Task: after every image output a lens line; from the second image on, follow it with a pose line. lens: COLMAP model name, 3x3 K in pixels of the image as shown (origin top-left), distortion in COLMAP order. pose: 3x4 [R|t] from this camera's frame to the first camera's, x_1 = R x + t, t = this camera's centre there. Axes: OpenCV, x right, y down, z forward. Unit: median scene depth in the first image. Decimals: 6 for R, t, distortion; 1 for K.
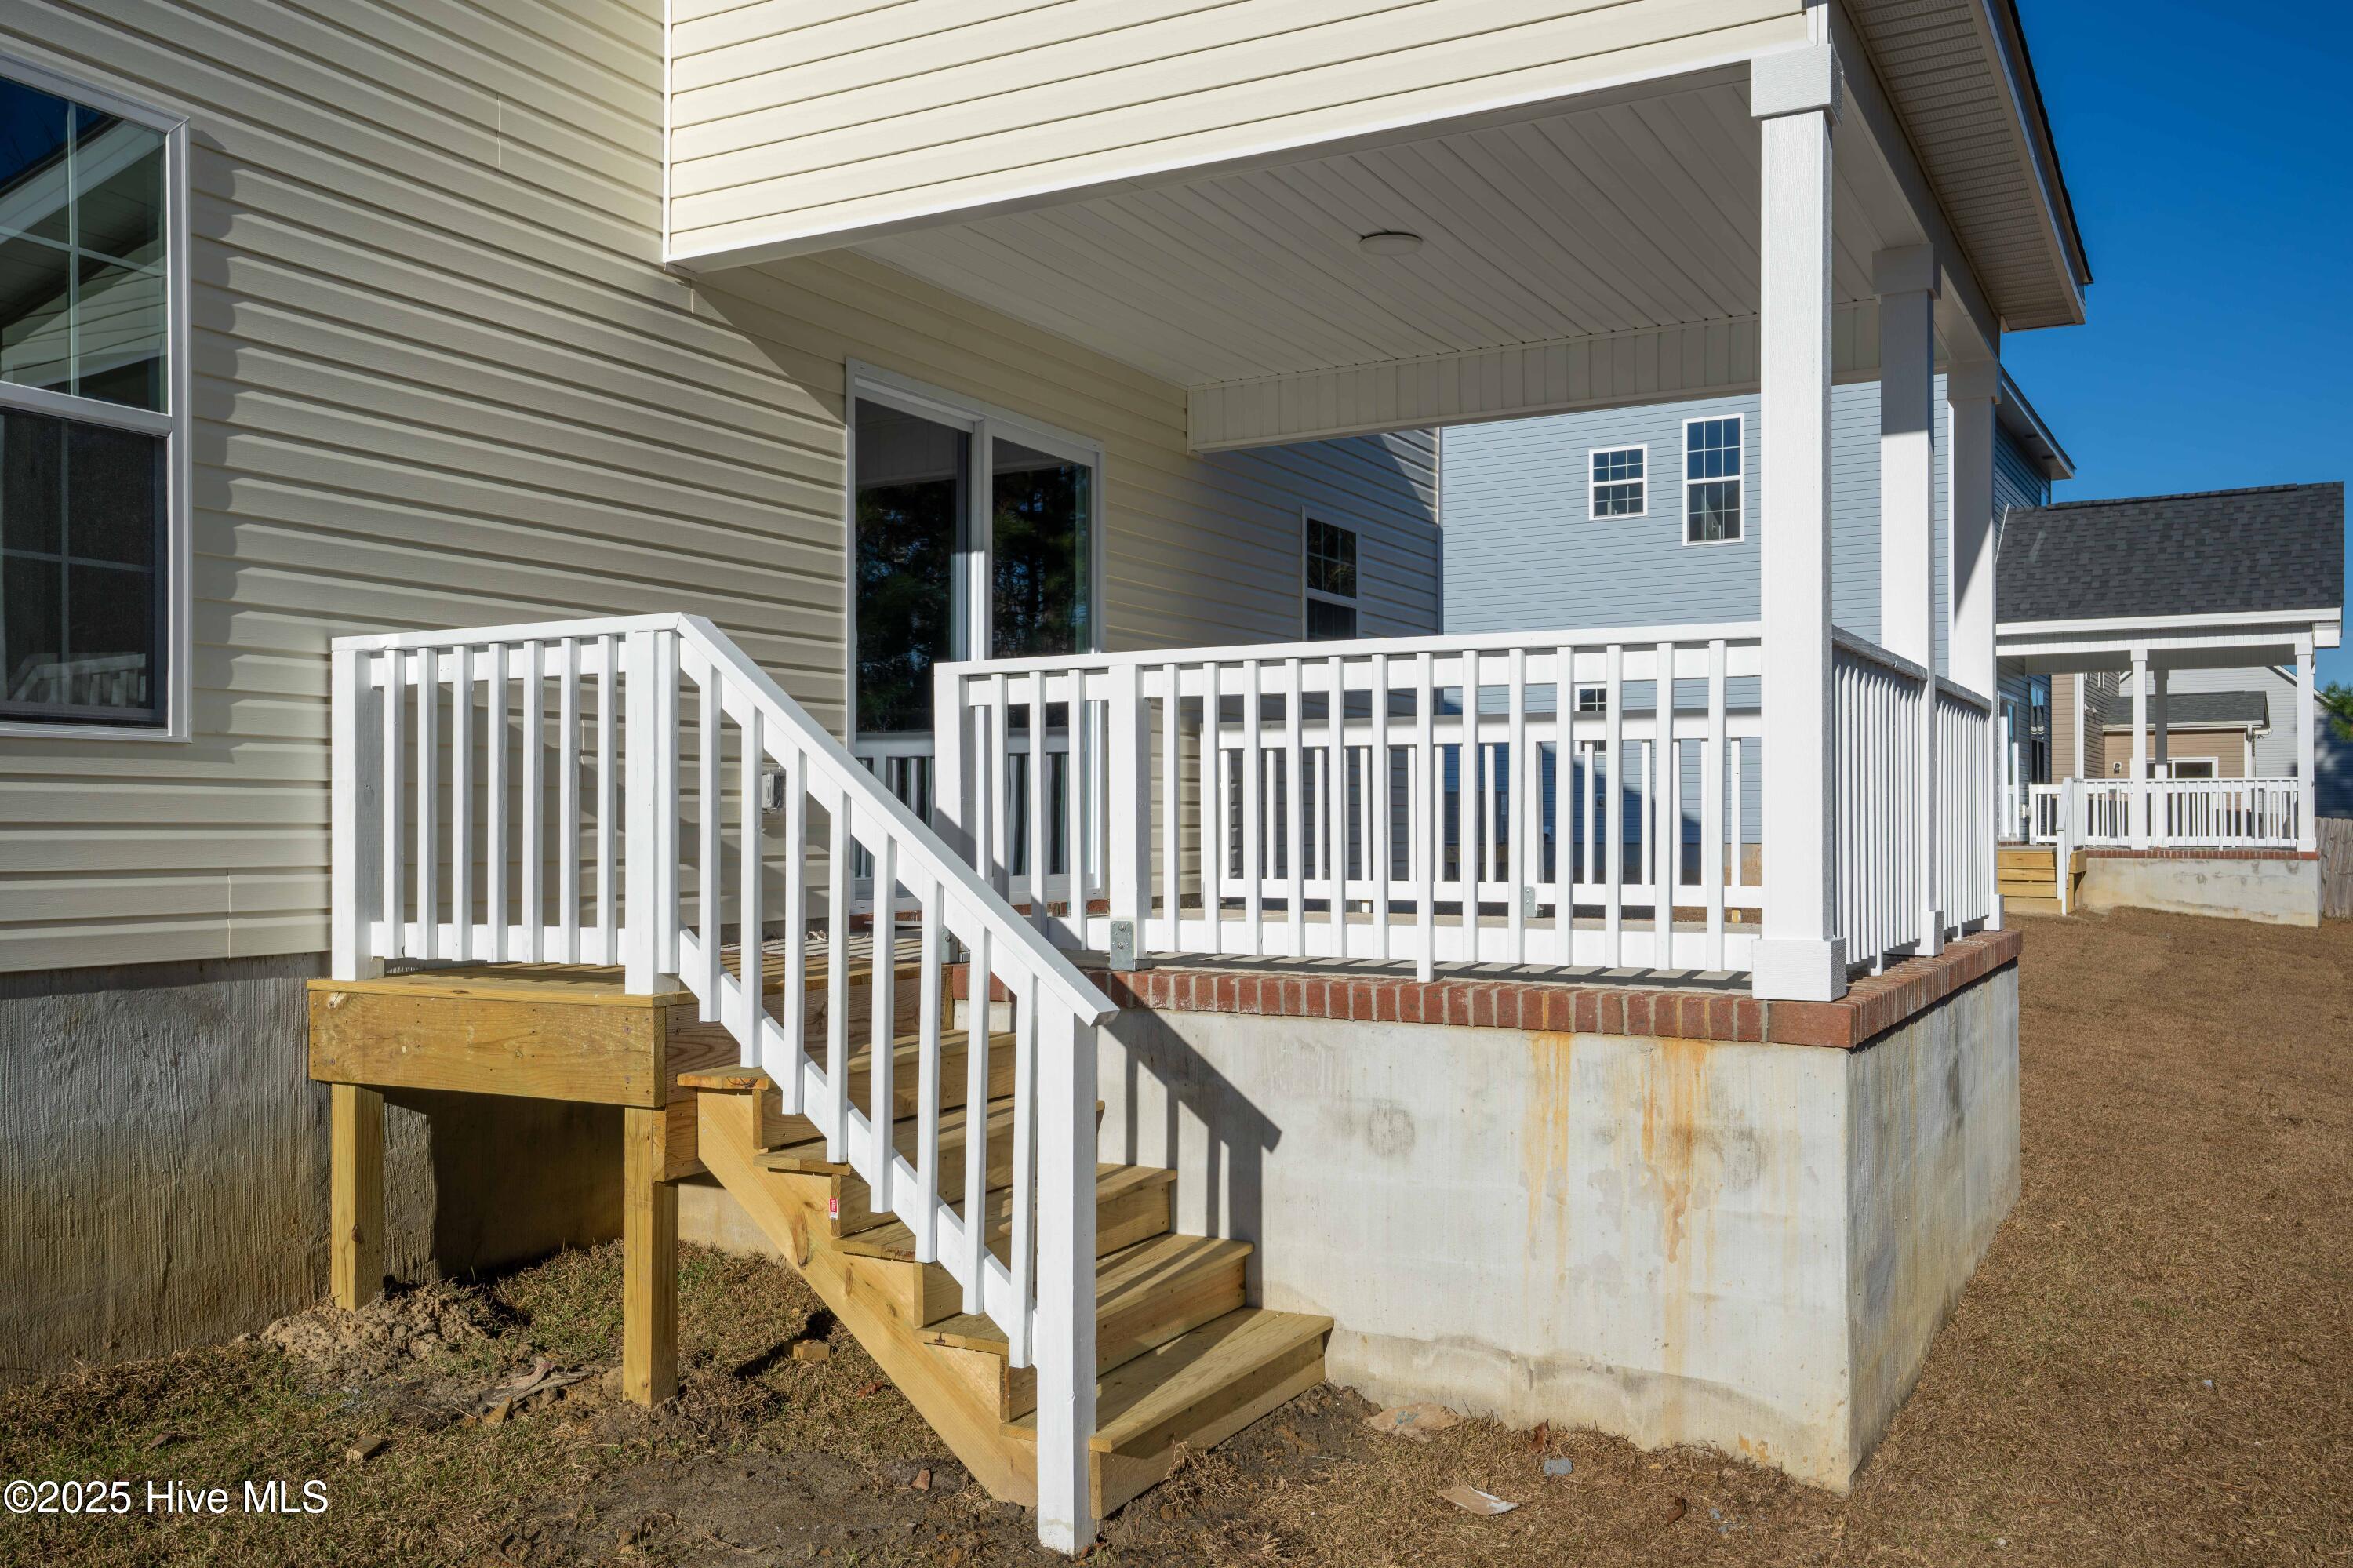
lens RADIAL K [[1951.3, 0, 1175.6], [0, 1951.3, 791.7], [0, 0, 1]] dist [0.000416, 0.002614]
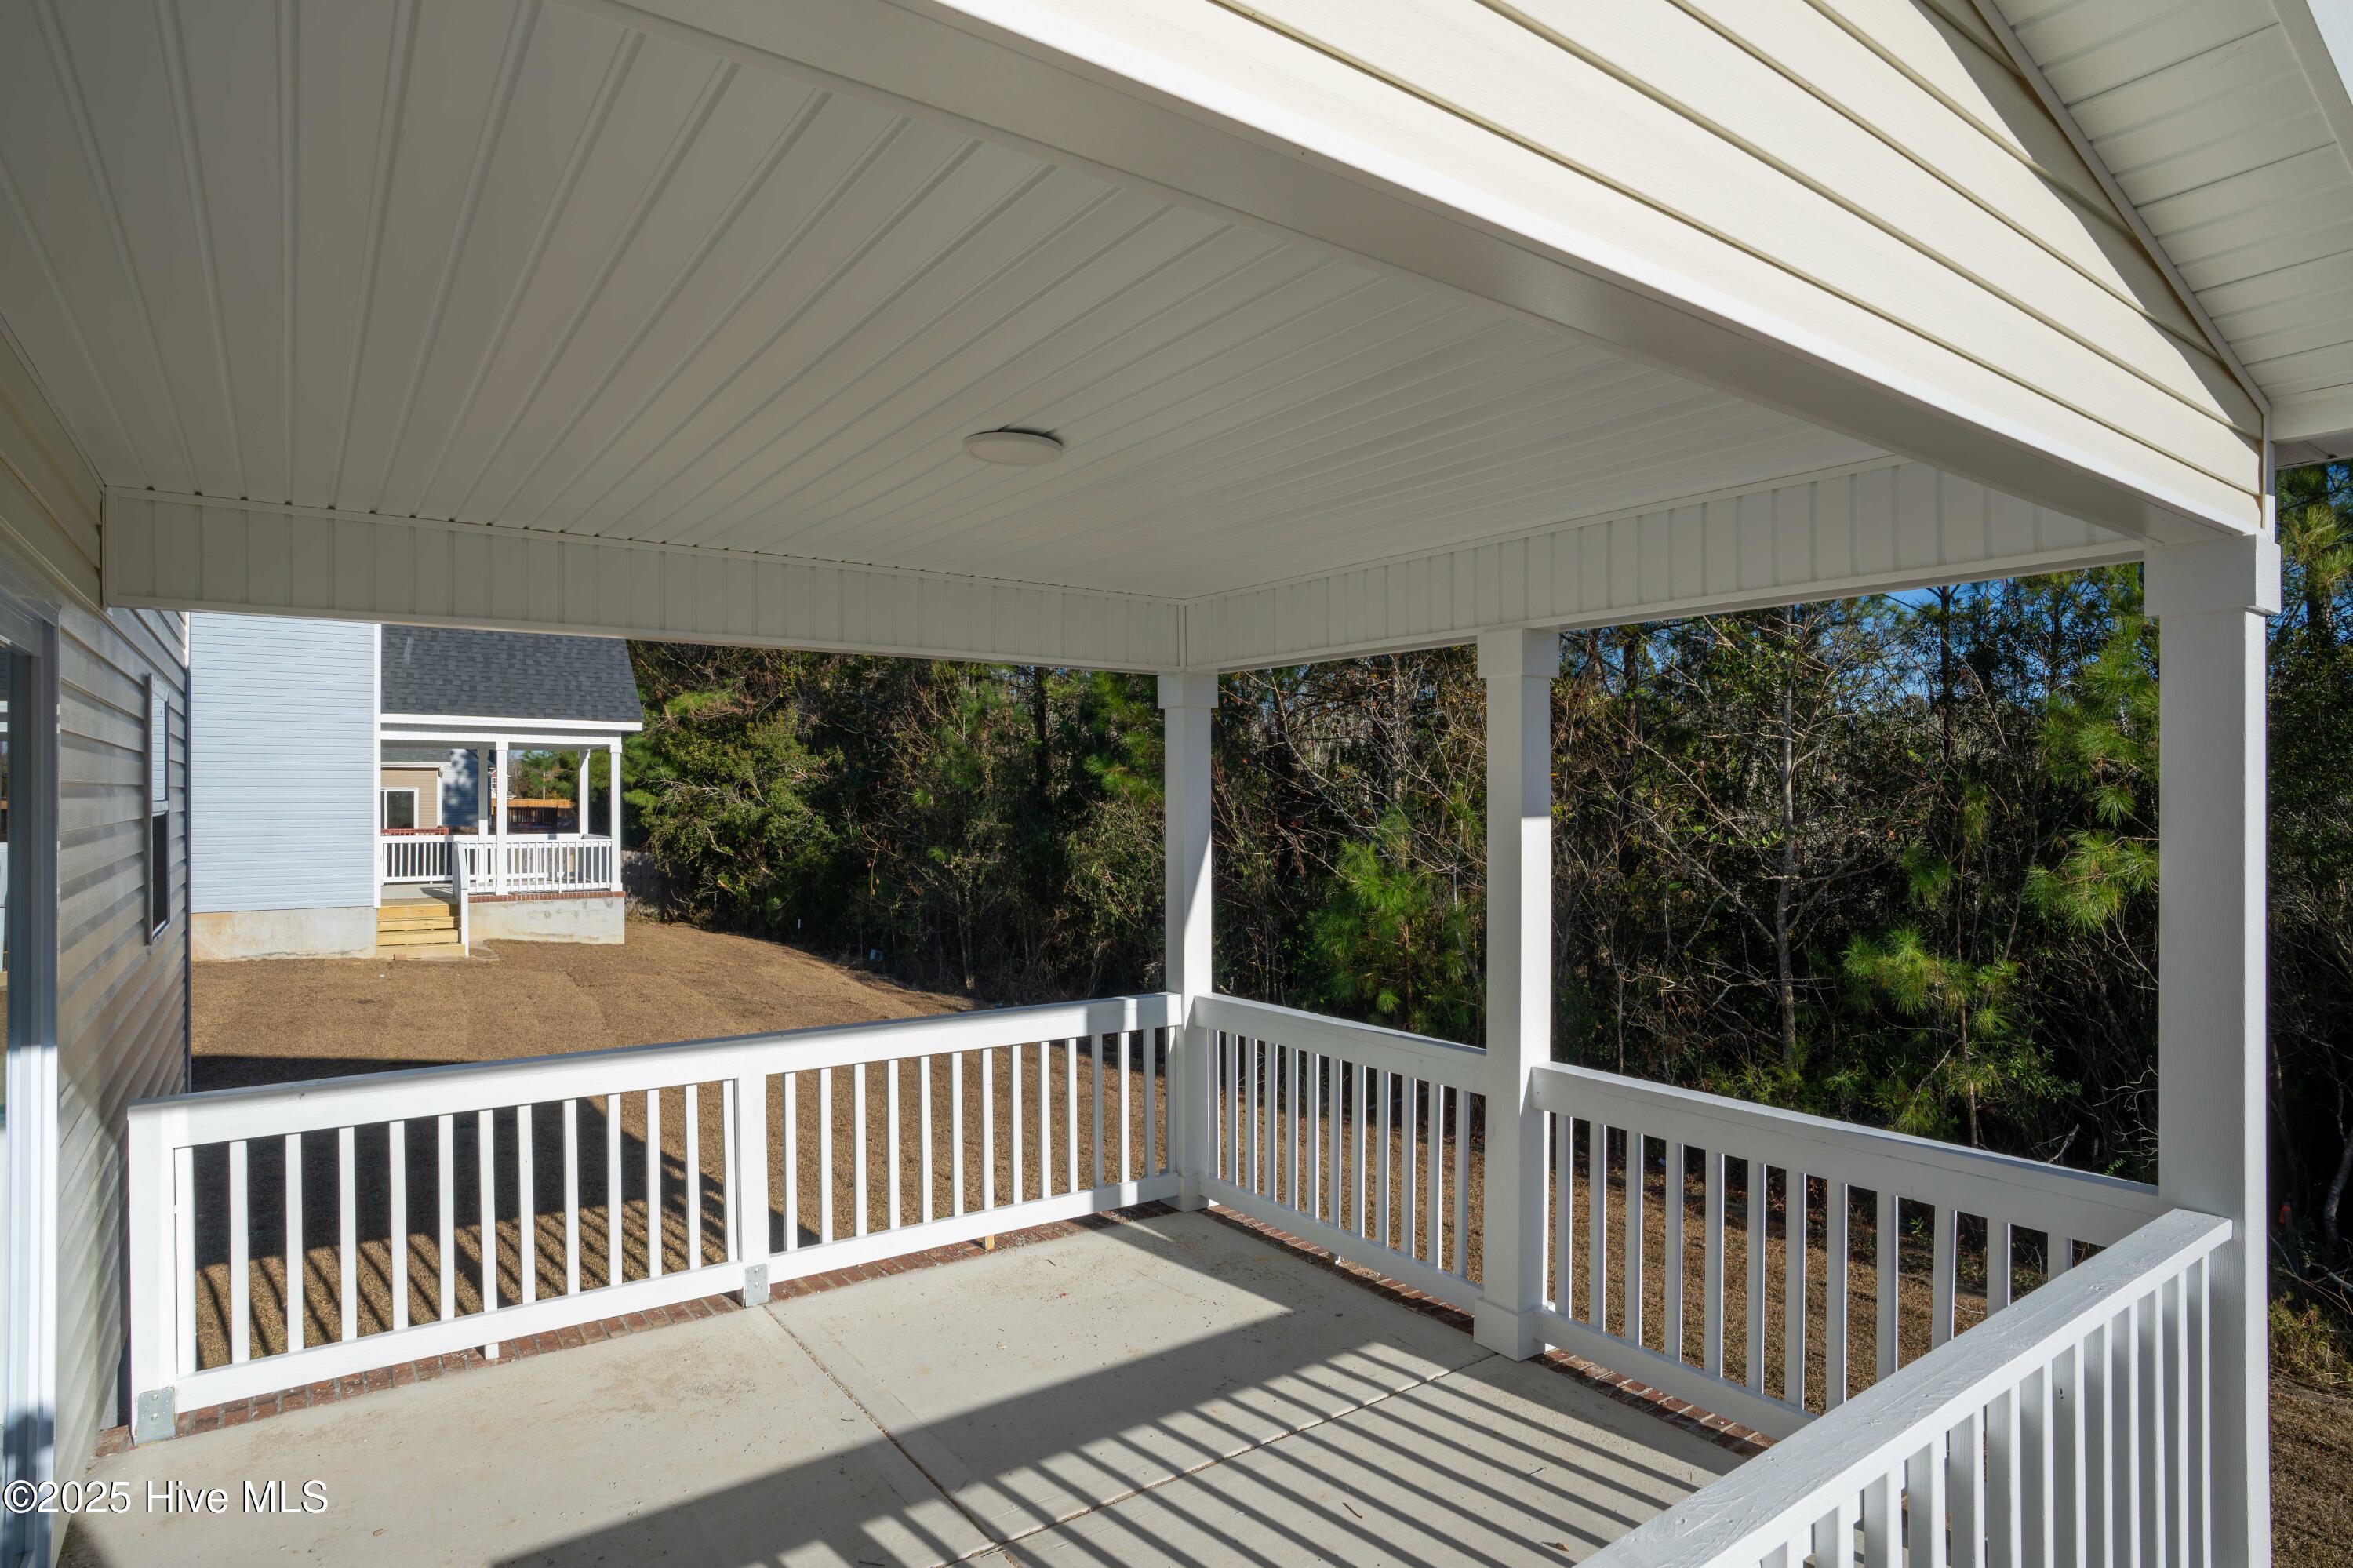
lens RADIAL K [[1270.7, 0, 1178.2], [0, 1270.7, 797.9], [0, 0, 1]] dist [-0.000801, -0.000096]
pose [[0.425768, 0.005979, 0.904813, -0.083575], [-0.020467, 0.999786, 0.003024, -0.046672], [-0.904601, -0.019807, 0.425799, 0.223783]]
